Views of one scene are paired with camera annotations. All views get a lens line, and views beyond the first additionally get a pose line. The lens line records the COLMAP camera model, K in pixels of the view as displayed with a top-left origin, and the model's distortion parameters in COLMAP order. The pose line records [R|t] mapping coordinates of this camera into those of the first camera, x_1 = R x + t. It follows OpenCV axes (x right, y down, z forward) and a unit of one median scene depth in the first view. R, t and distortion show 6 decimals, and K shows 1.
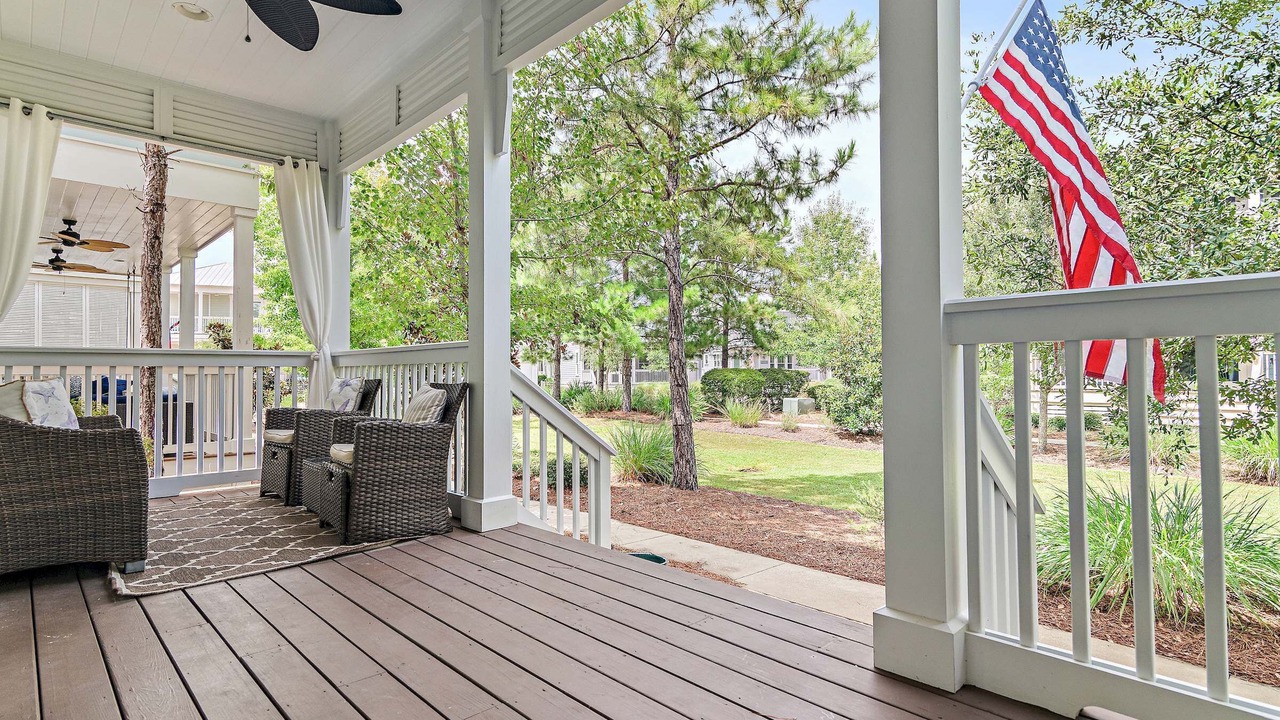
lens RADIAL K [[664.2, 0, 642.4], [0, 664.2, 358.0], [0, 0, 1]] dist [0.001160, 0.000410]
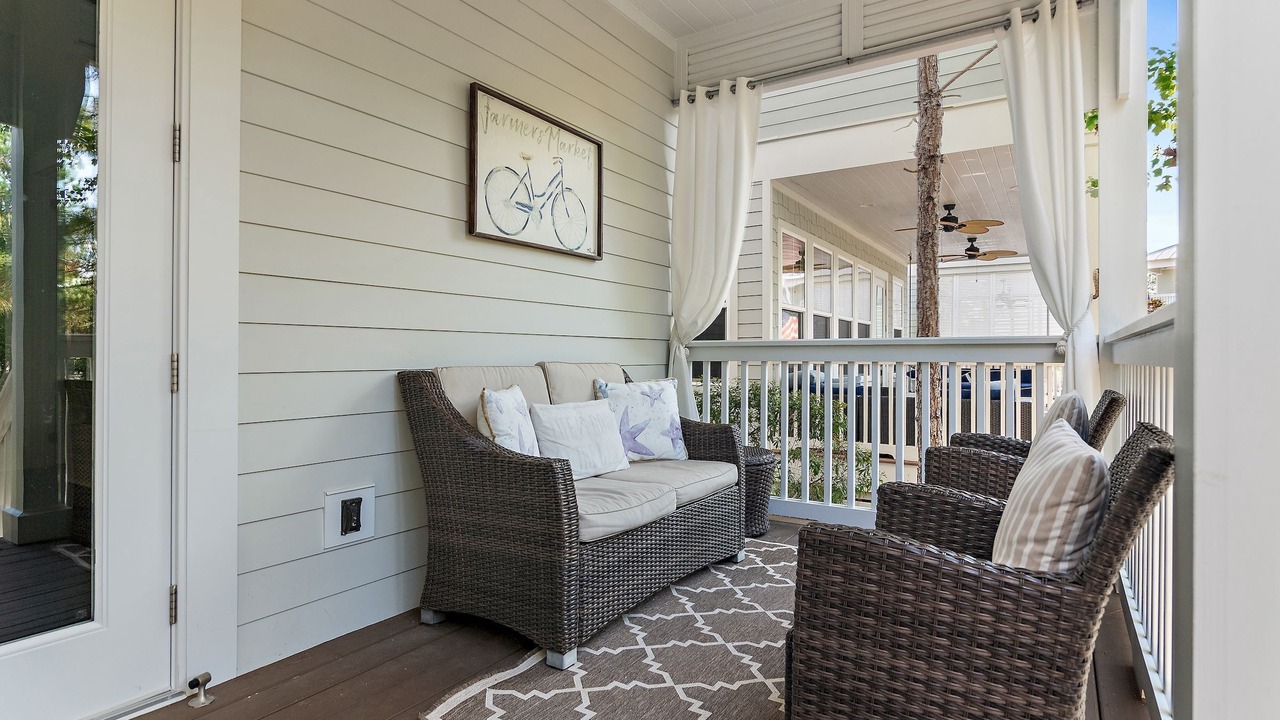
lens RADIAL K [[664.2, 0, 642.4], [0, 664.2, 358.0], [0, 0, 1]] dist [0.001160, 0.000410]
pose [[0.246644, 0.006399, -0.969085, -0.032968], [0.019930, 0.999733, 0.011674, -0.003879], [0.968901, -0.022194, 0.246451, 0.457501]]
